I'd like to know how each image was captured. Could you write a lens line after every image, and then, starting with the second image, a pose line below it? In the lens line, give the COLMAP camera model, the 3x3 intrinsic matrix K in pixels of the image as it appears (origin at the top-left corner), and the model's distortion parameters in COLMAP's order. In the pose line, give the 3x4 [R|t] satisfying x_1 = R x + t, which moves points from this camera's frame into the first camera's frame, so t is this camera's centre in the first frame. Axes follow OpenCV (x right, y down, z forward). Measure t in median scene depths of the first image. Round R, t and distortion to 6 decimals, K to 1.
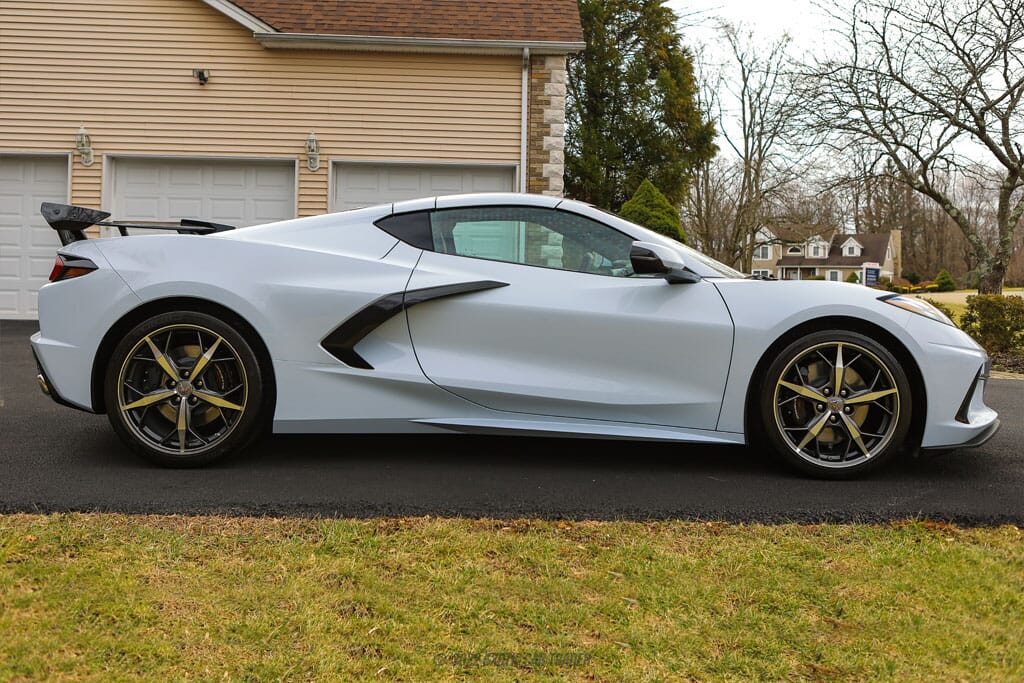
lens RADIAL K [[790.1, 0, 501.7], [0, 790.1, 282.9], [0, 0, 1]] dist [-0.004093, 0.009594]
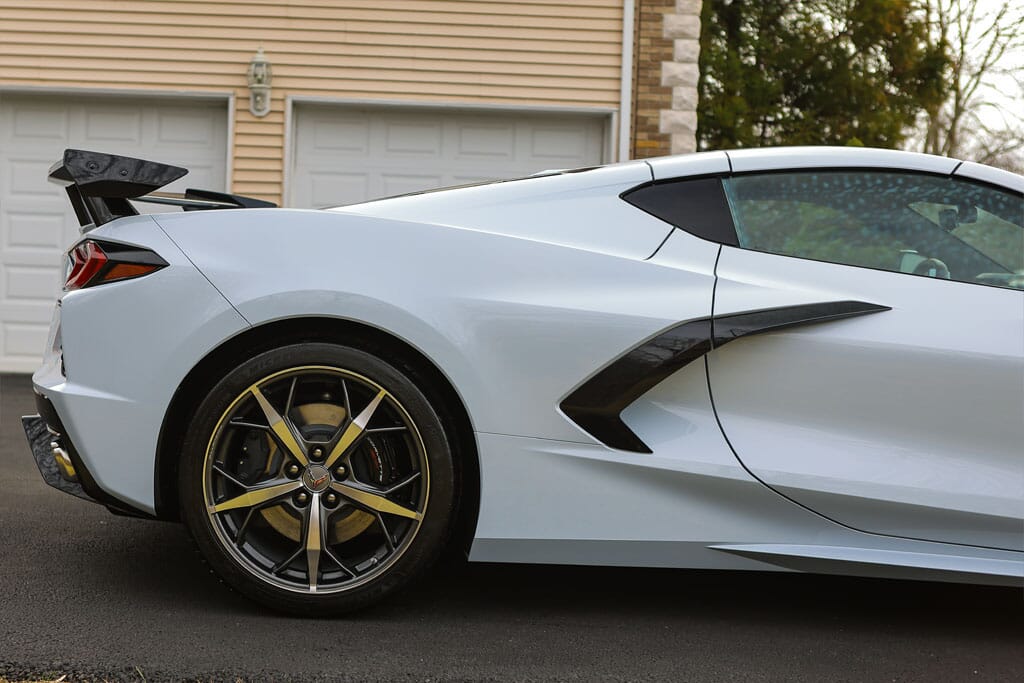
lens RADIAL K [[1377.3, 0, 504.5], [0, 1377.3, 337.7], [0, 0, 1]] dist [-0.007496, 0.000000]
pose [[0.998732, 0.021988, -0.045292, -0.221079], [-0.021317, 0.999656, 0.015257, 0.013853], [0.045612, -0.014272, 0.998857, 0.013043]]
